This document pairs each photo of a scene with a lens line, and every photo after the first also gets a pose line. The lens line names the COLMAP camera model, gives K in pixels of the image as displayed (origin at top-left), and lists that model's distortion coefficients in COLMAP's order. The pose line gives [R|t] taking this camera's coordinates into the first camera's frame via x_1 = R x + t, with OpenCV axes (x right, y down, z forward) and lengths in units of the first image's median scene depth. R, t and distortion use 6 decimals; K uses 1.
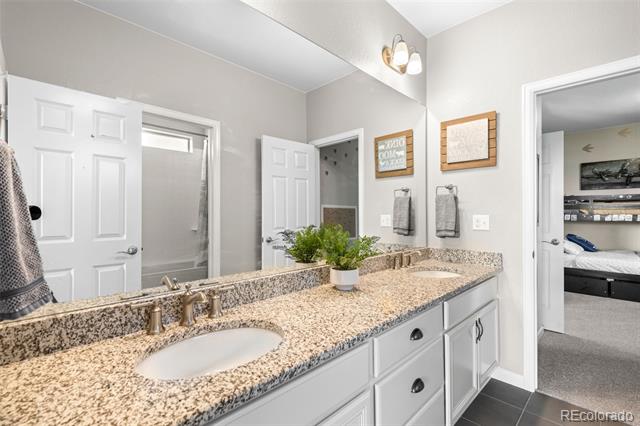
lens RADIAL K [[288.9, 0, 322.3], [0, 288.9, 211.4], [0, 0, 1]] dist [0.001218, -0.000362]
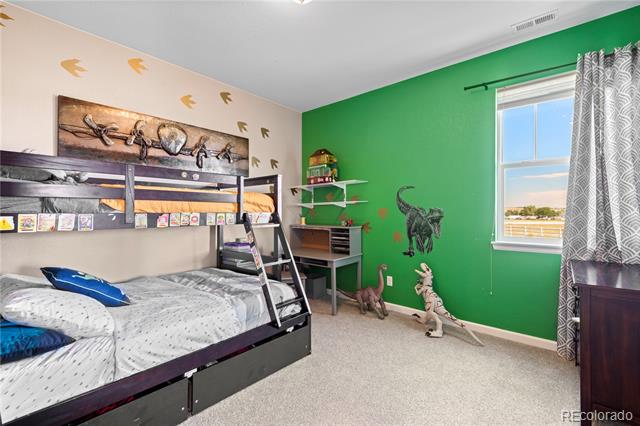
lens RADIAL K [[288.9, 0, 322.0], [0, 288.9, 213.1], [0, 0, 1]] dist [0.001218, -0.000362]
pose [[-0.082685, 0.000458, 0.996576, 0.477783], [0.001147, 0.999999, -0.000364, 0.010579], [-0.996575, 0.001113, -0.082686, 0.707130]]
